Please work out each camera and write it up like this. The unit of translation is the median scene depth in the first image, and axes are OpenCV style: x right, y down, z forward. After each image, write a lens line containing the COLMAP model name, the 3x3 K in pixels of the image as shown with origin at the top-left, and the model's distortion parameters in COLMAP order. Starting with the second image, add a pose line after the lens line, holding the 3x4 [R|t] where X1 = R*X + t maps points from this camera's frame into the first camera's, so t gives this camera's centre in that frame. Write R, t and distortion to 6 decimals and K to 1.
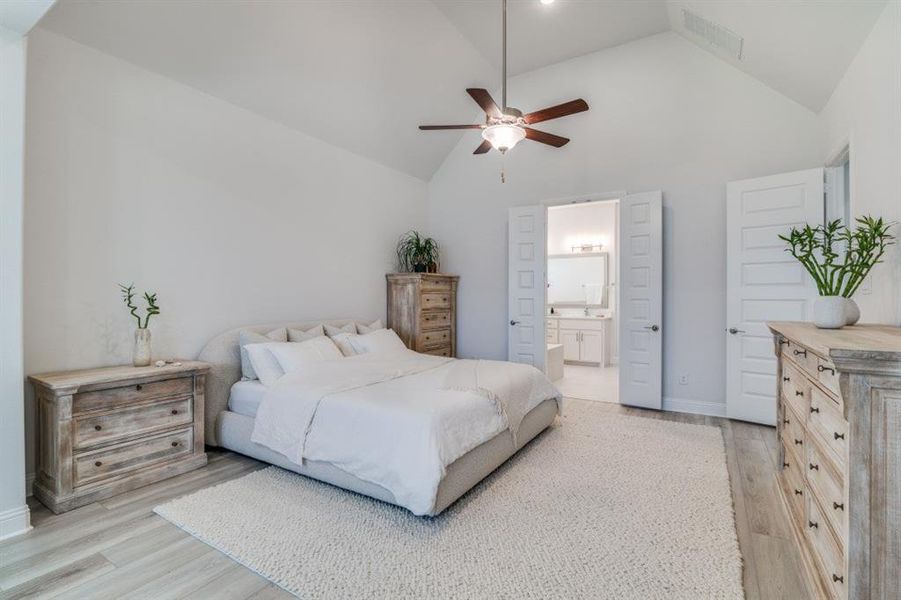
lens RADIAL K [[418.3, 0, 453.1], [0, 418.3, 297.0], [0, 0, 1]] dist [-0.014474, 0.000116]
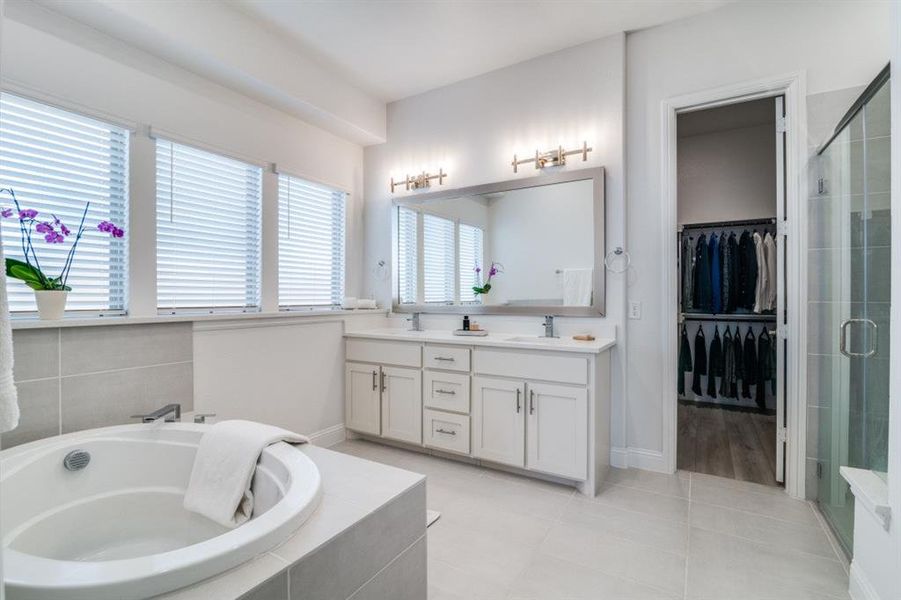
lens RADIAL K [[418.3, 0, 453.1], [0, 418.3, 297.0], [0, 0, 1]] dist [-0.014474, 0.000116]
pose [[0.999954, -0.000708, 0.009561, 0.231217], [0.000725, 0.999998, -0.001710, 0.008733], [-0.009560, 0.001717, 0.999953, 0.627509]]
